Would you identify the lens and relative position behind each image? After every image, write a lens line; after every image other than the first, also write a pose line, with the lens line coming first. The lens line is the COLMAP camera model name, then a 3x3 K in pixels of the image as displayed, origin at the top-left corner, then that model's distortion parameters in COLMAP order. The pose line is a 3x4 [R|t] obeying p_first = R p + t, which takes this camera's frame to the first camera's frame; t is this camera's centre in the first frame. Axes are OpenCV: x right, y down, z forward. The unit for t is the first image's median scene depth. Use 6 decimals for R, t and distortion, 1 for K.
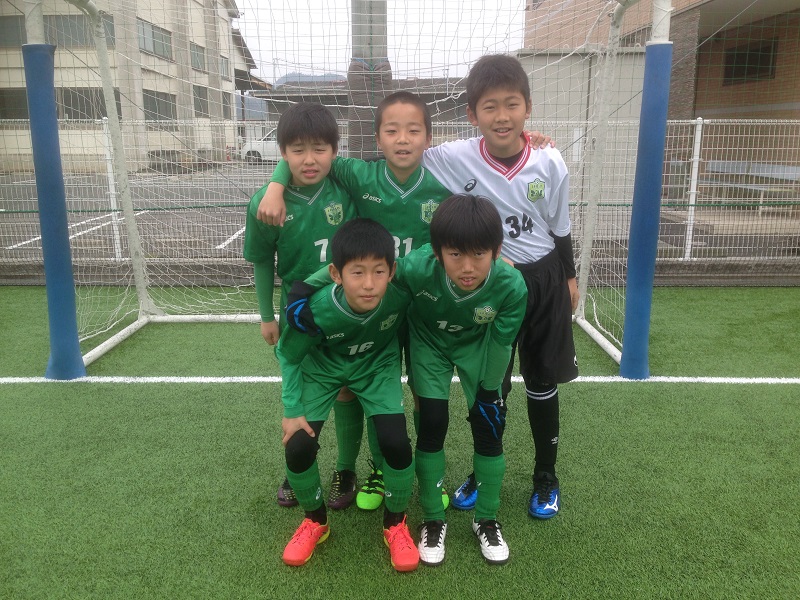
lens RADIAL K [[751.9, 0, 400.0], [0, 751.9, 300.0], [0, 0, 1]] dist [0.184519, -0.342798]
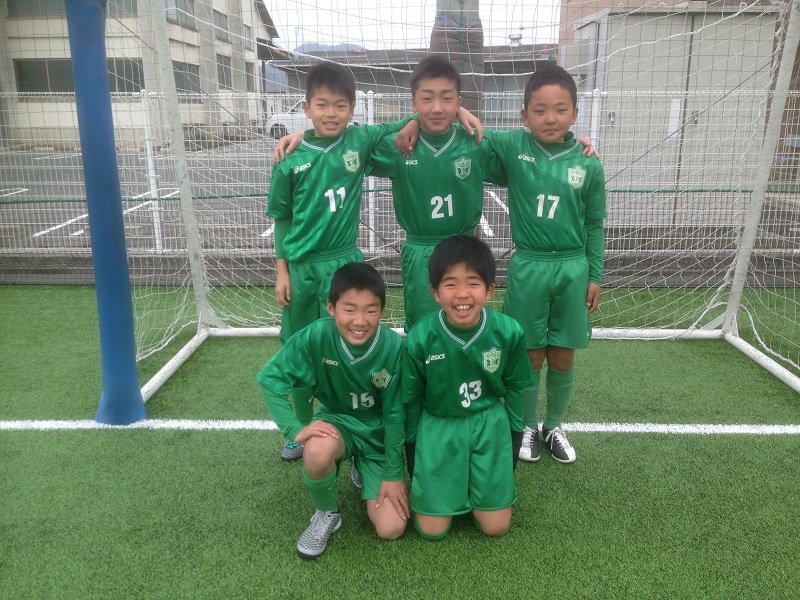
lens RADIAL K [[751.9, 0, 400.0], [0, 751.9, 300.0], [0, 0, 1]] dist [0.184519, -0.342798]
pose [[0.999784, 0.003354, -0.020489, -0.079061], [-0.002624, 0.999363, 0.035587, -0.032261], [0.020595, -0.035526, 0.999157, 0.131673]]
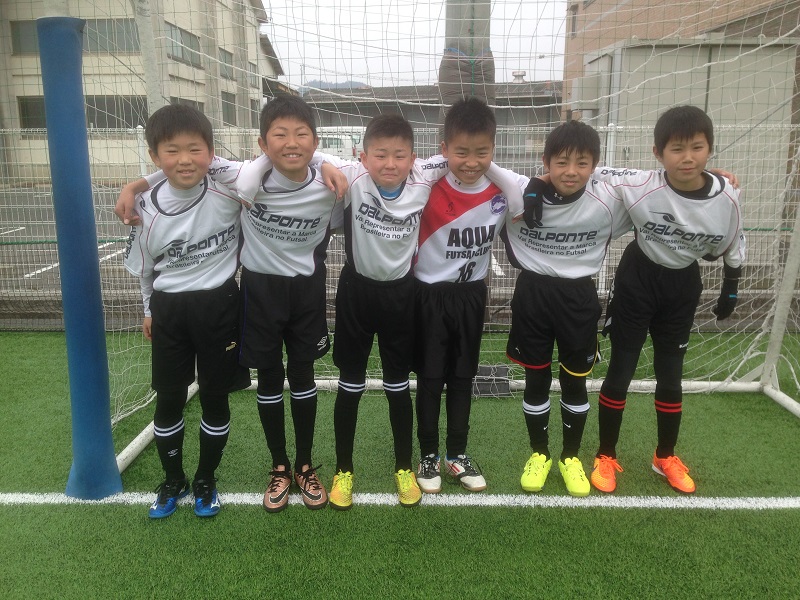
lens RADIAL K [[755.4, 0, 400.0], [0, 755.4, 300.0], [0, 0, 1]] dist [0.173553, -0.337804]
pose [[0.999649, 0.000163, -0.026497, -0.082639], [-0.000406, 0.999958, -0.009145, -0.042603], [0.026494, 0.009153, 0.999607, 0.182164]]
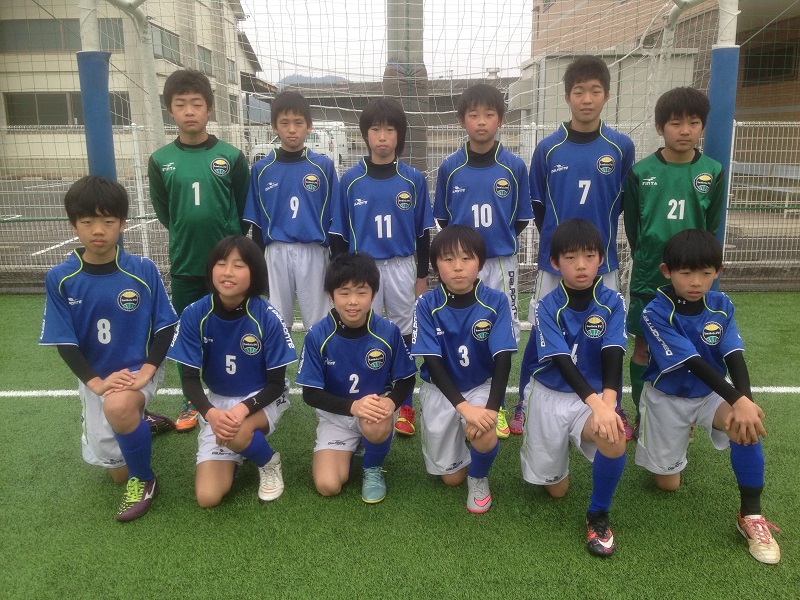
lens RADIAL K [[751.9, 0, 400.0], [0, 751.9, 300.0], [0, 0, 1]] dist [0.184519, -0.342798]
pose [[0.999989, -0.004605, -0.001105, -0.044586], [0.004603, 0.999988, -0.001827, -0.006474], [0.001113, 0.001822, 0.999998, 0.010716]]
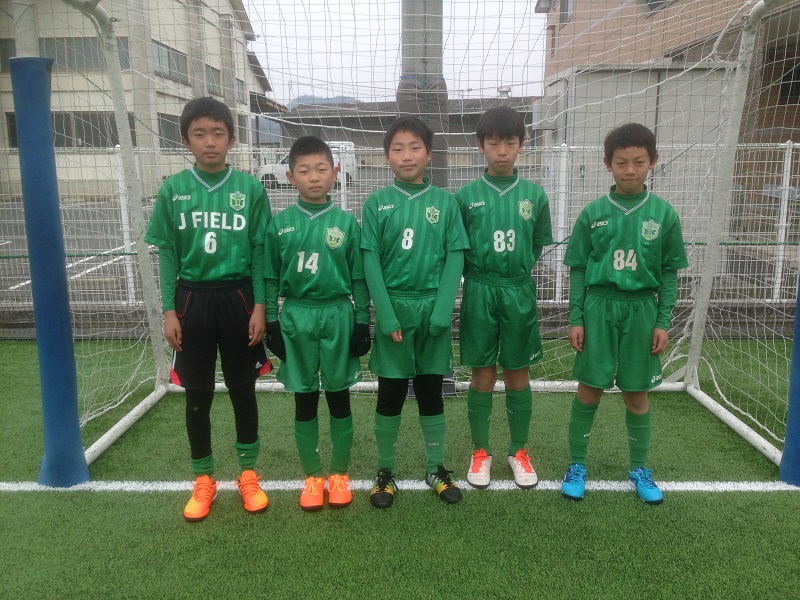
lens RADIAL K [[751.9, 0, 400.0], [0, 751.9, 300.0], [0, 0, 1]] dist [0.184519, -0.342798]
pose [[0.999893, -0.003328, -0.014217, -0.049997], [0.002957, 0.999656, -0.026068, -0.038080], [0.014299, 0.026023, 0.999559, 0.133644]]
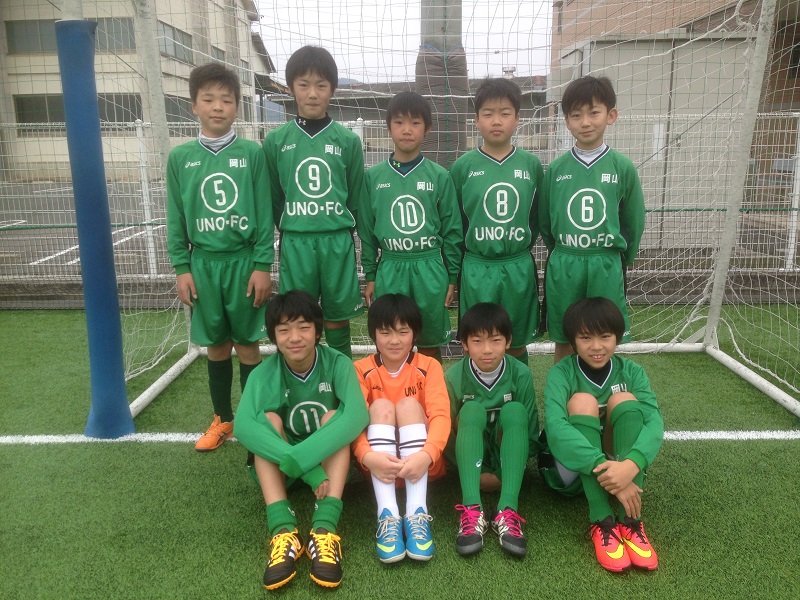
lens RADIAL K [[751.9, 0, 400.0], [0, 751.9, 300.0], [0, 0, 1]] dist [0.184519, -0.342798]
pose [[0.999763, -0.009343, -0.019654, -0.067805], [0.009258, 0.999947, -0.004392, -0.021188], [0.019694, 0.004209, 0.999797, 0.118952]]
